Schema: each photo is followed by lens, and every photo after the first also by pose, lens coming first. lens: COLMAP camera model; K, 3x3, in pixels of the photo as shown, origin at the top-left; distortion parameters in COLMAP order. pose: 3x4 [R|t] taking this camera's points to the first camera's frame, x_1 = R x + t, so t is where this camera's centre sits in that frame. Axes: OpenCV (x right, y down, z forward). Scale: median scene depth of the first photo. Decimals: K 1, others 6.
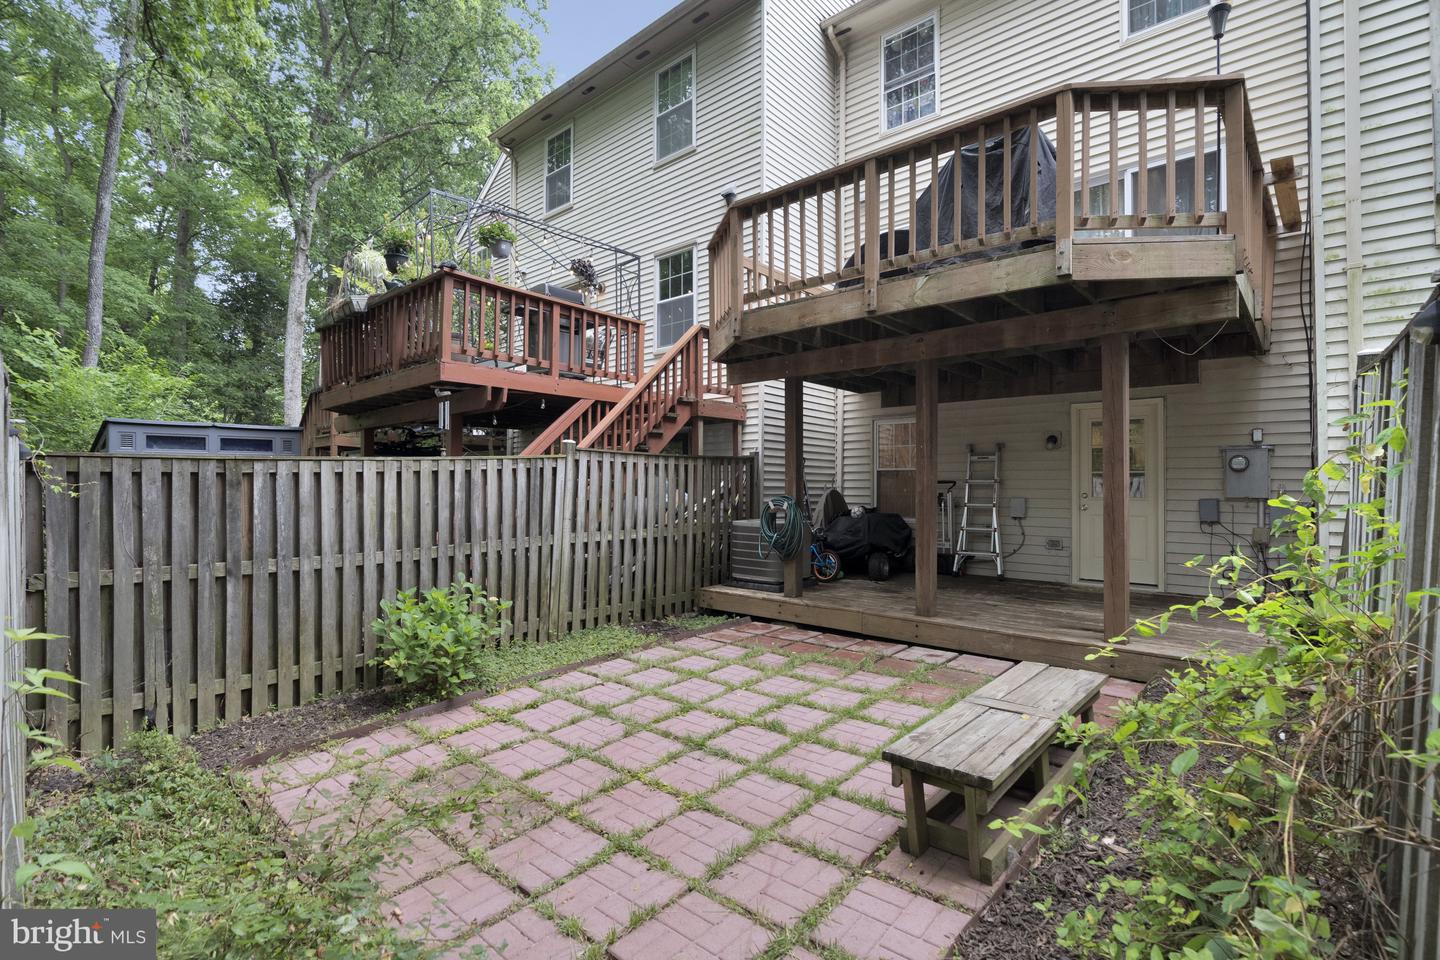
lens RADIAL K [[646.3, 0, 722.5], [0, 646.3, 483.8], [0, 0, 1]] dist [-0.004938, 0.000004]
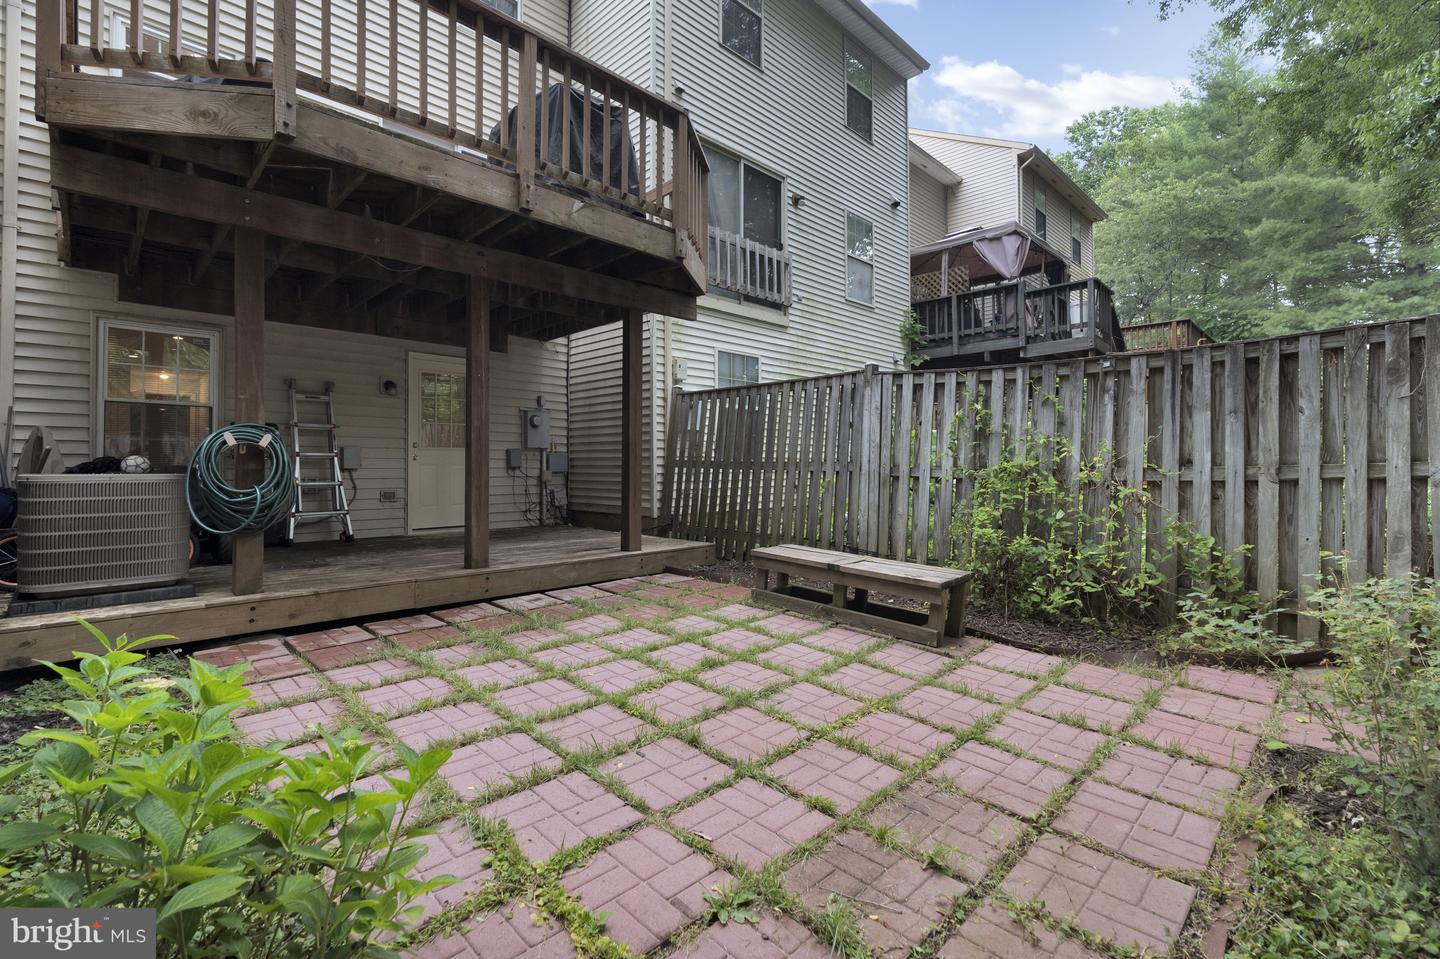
lens RADIAL K [[646.3, 0, 722.0], [0, 646.3, 470.8], [0, 0, 1]] dist [-0.004938, 0.000004]
pose [[0.070039, -0.010061, 0.997494, -0.595317], [-0.001539, 0.999947, 0.010194, 0.068307], [-0.997543, -0.002249, 0.070020, 0.665154]]
